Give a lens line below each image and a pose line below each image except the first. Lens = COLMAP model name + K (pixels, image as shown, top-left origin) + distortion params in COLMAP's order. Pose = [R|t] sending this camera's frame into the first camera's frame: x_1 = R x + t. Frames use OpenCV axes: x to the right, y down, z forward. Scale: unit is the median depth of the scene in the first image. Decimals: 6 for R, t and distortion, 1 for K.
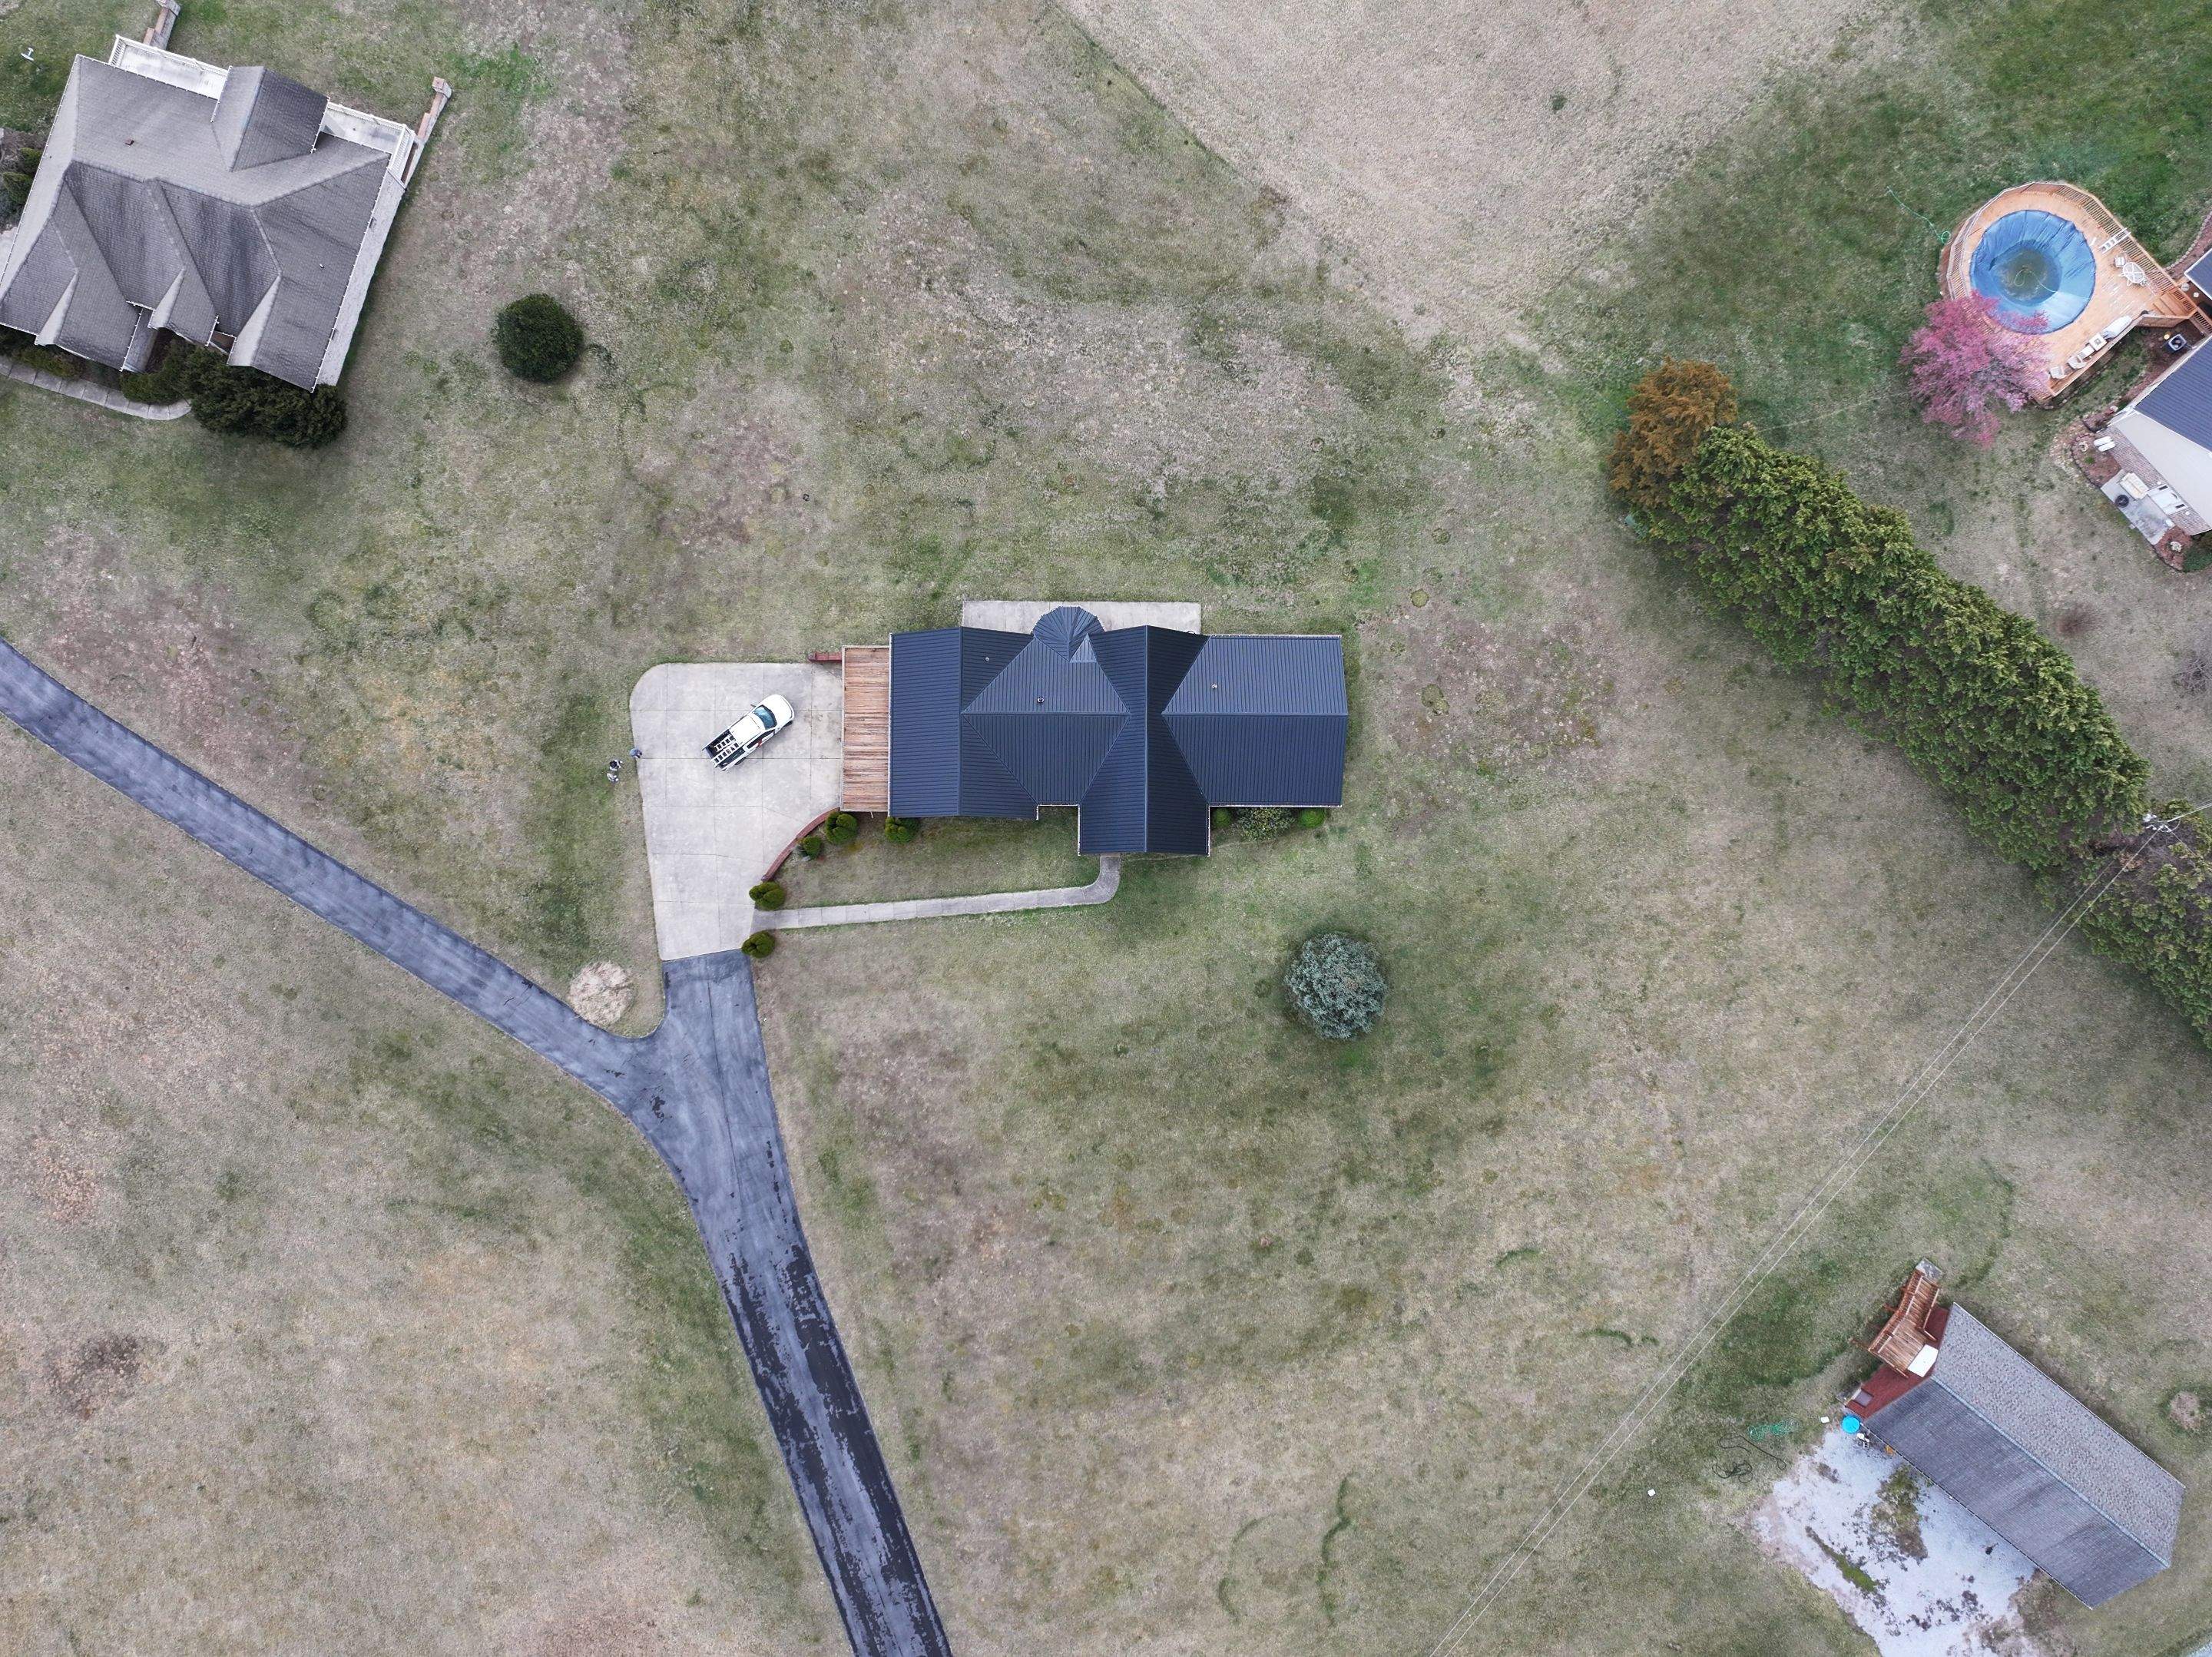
lens RADIAL K [[1797.7, 0, 1107.4], [0, 1797.7, 862.6], [0, 0, 1]] dist [-0.003545, 0.017056]
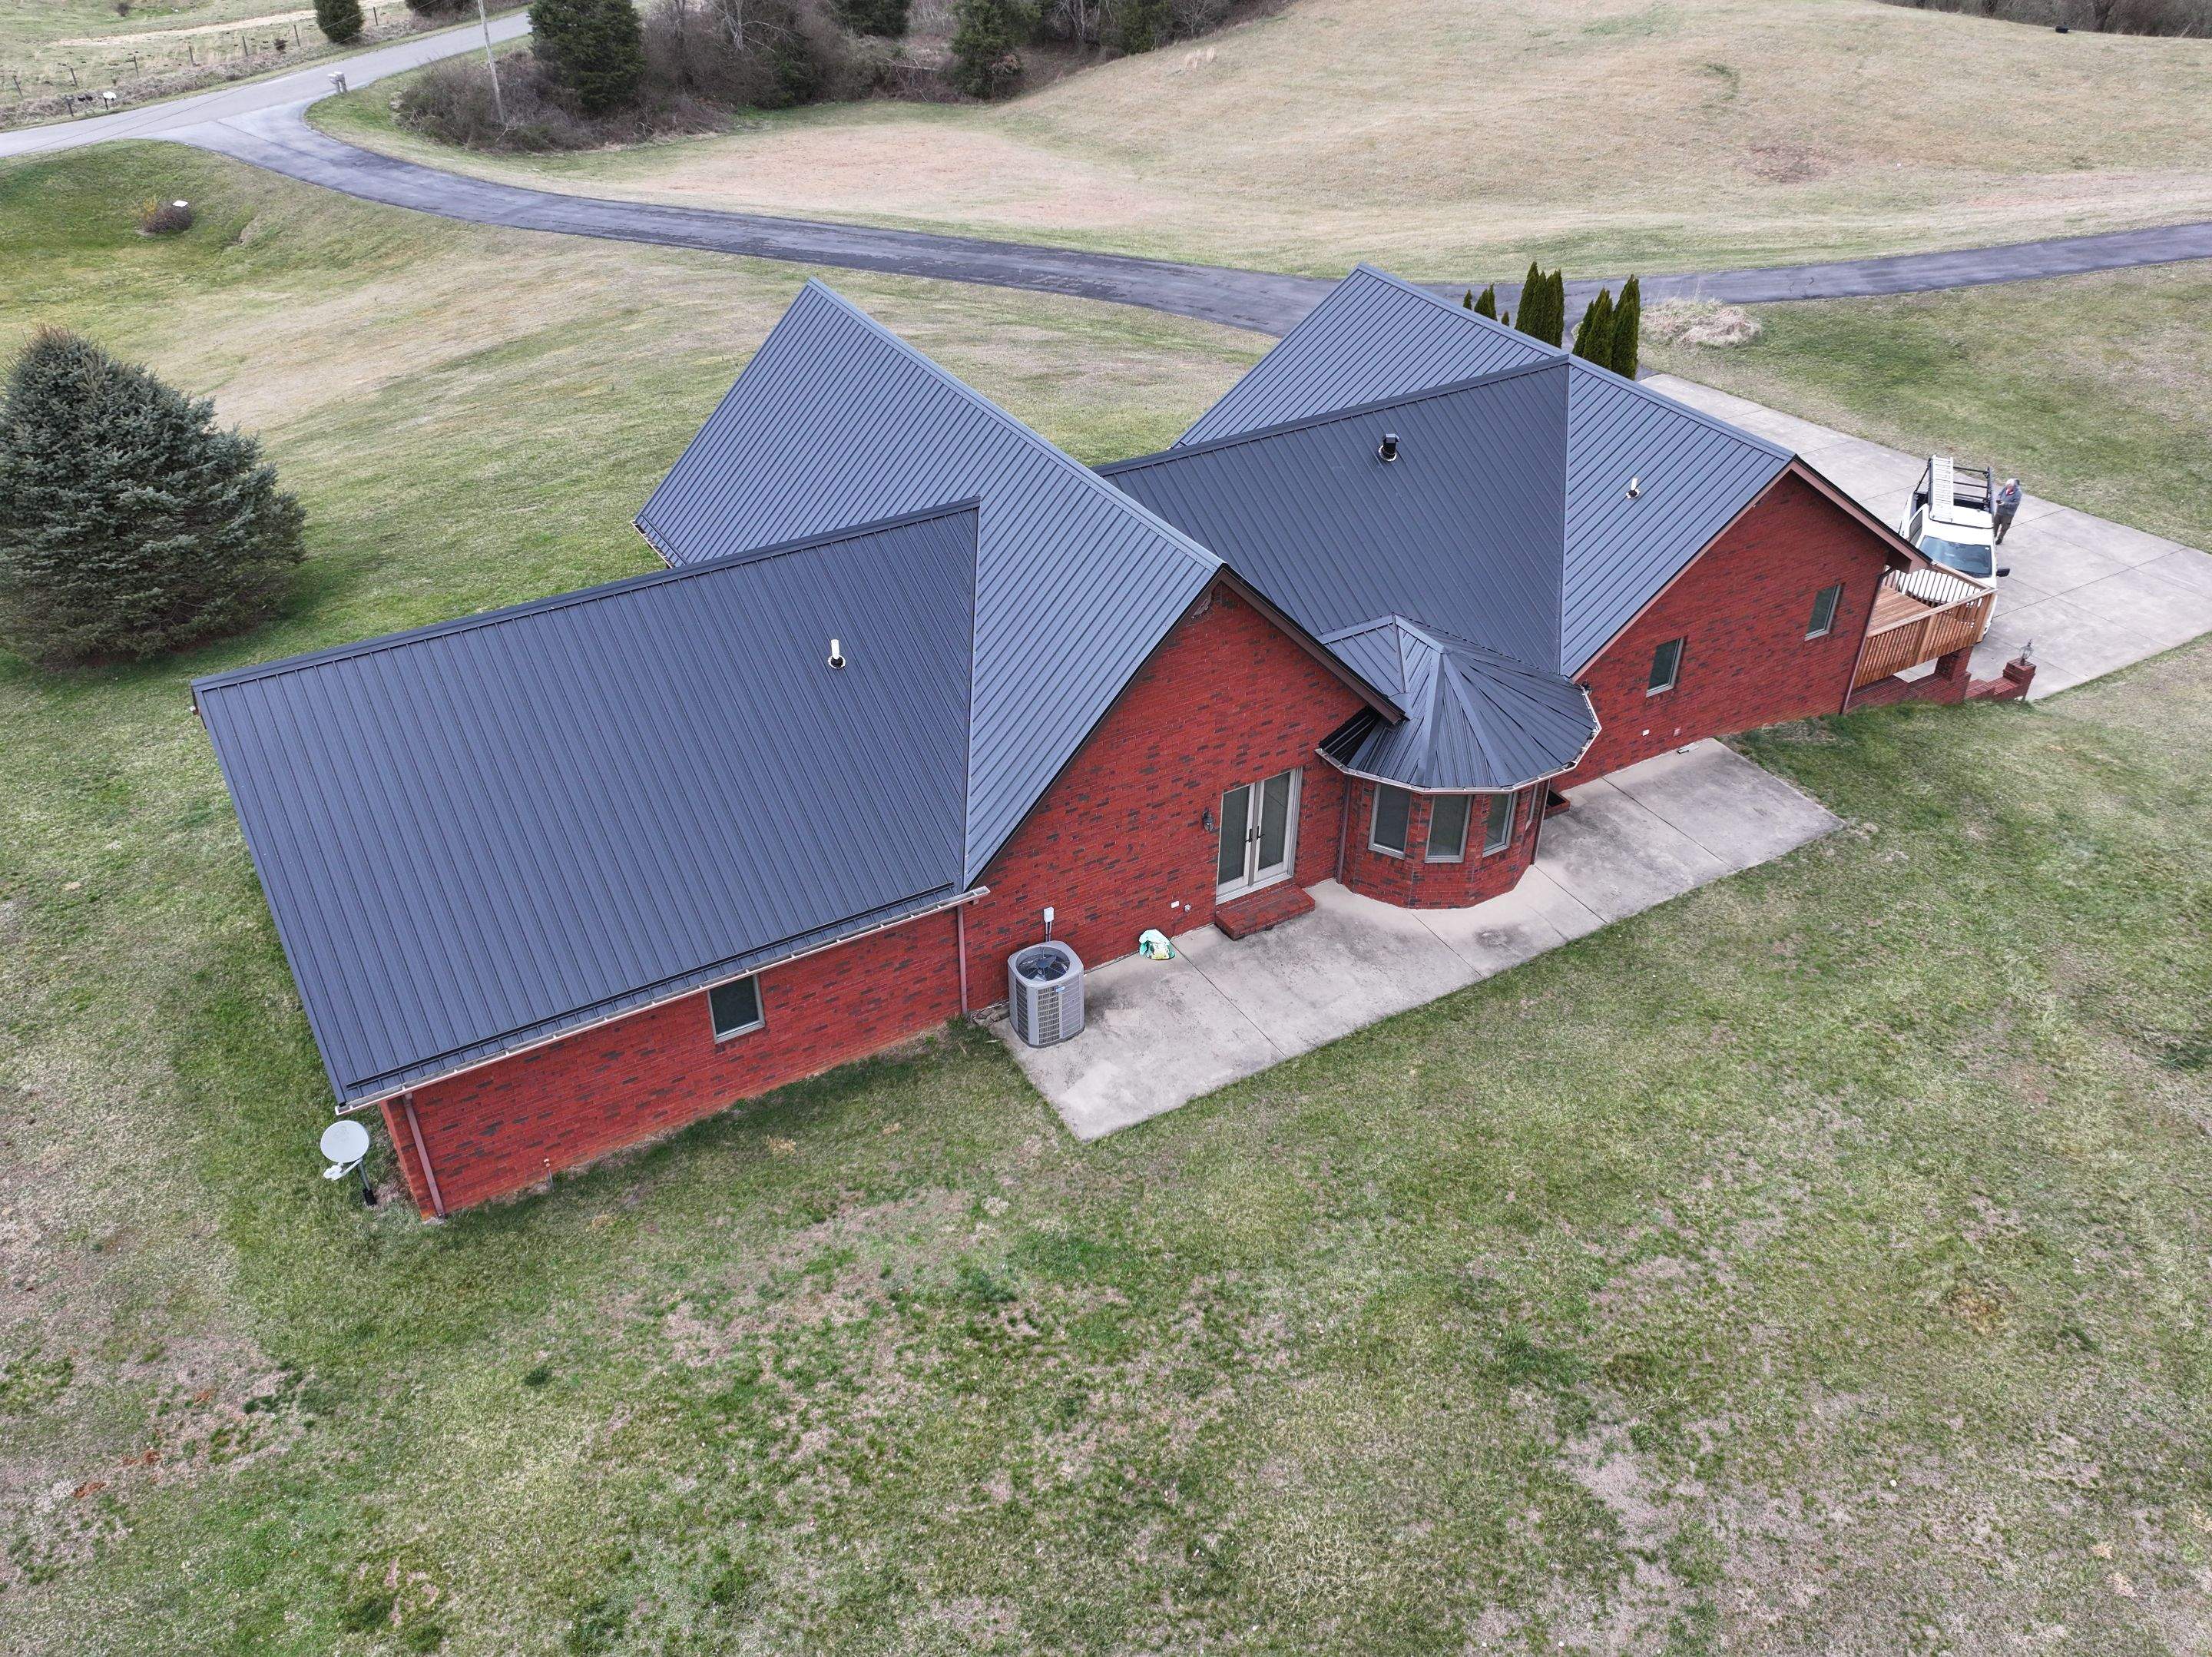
lens RADIAL K [[1797.7, 0, 1097.4], [0, 1797.7, 839.9], [0, 0, 1]] dist [-0.003545, 0.017056]
pose [[-0.857316, 0.281003, -0.431330, 0.131678], [-0.514783, -0.463625, 0.721145, -0.281414], [0.002669, 0.840291, 0.542129, 0.854001]]
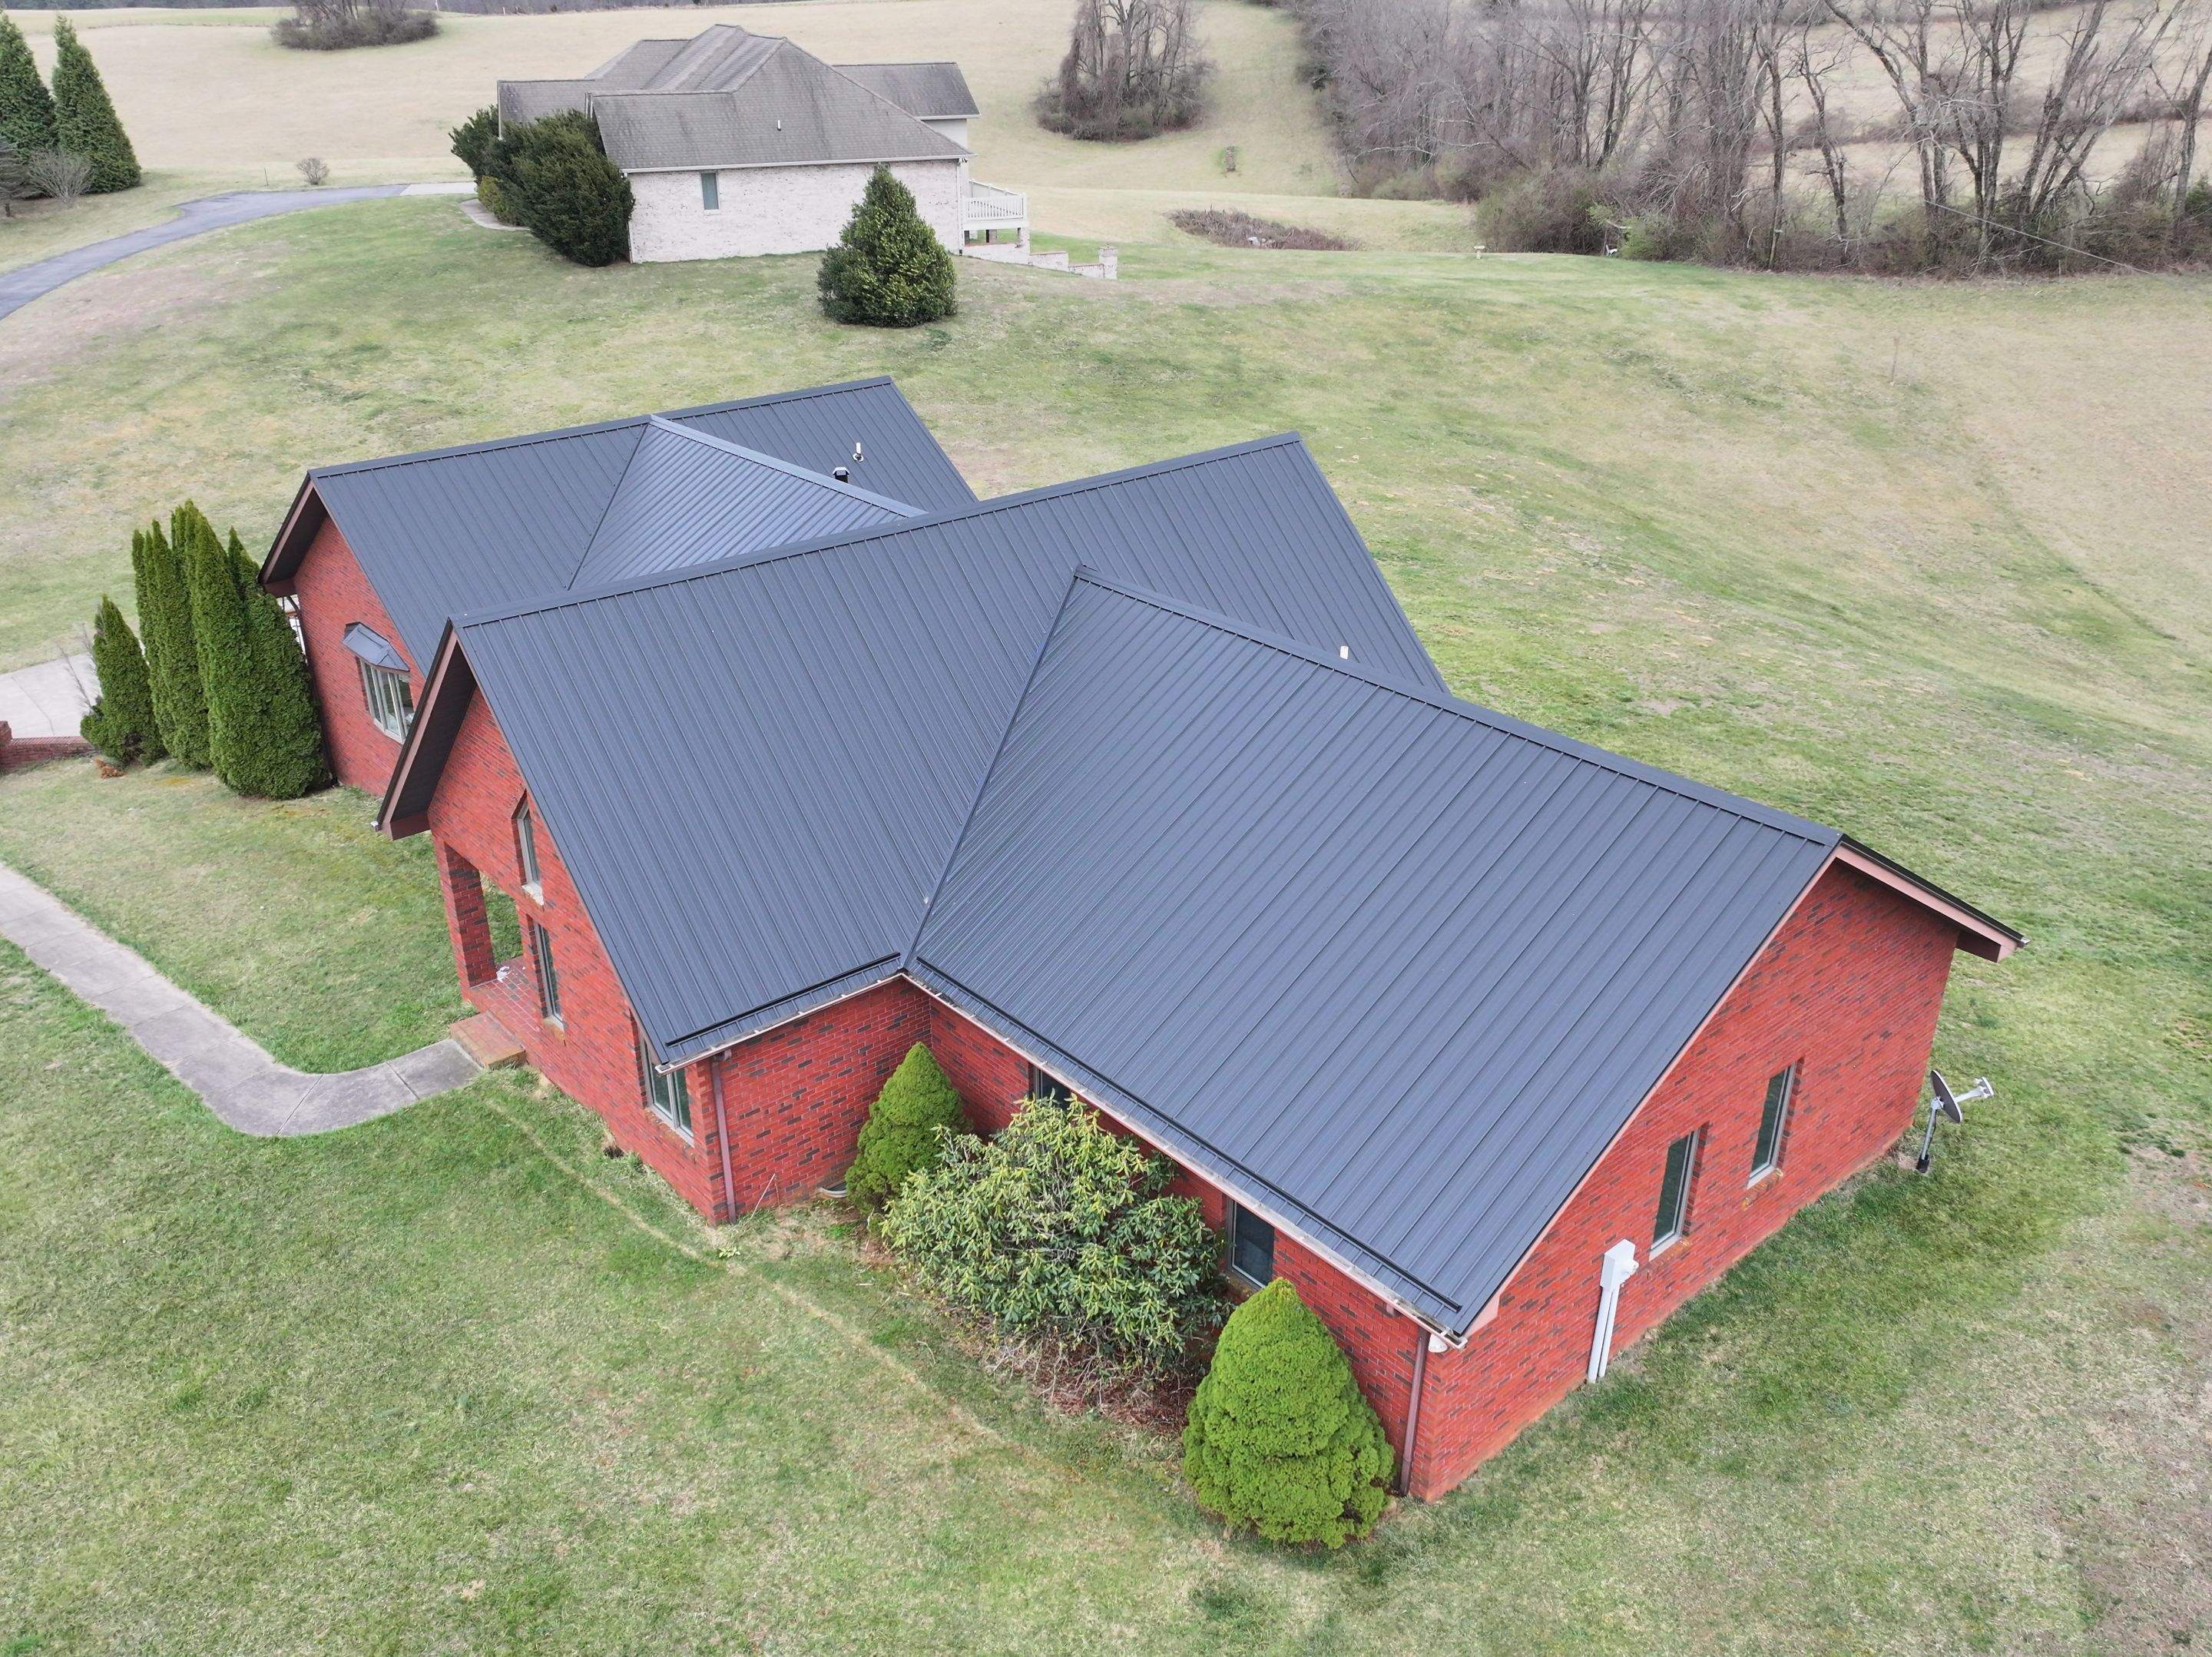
lens RADIAL K [[1797.7, 0, 1101.7], [0, 1797.7, 842.7], [0, 0, 1]] dist [-0.003545, 0.017056]
pose [[0.656966, 0.317020, -0.684028, 0.188503], [-0.752835, 0.324530, -0.572643, 0.053769], [0.040448, 0.891167, 0.451869, 0.877889]]
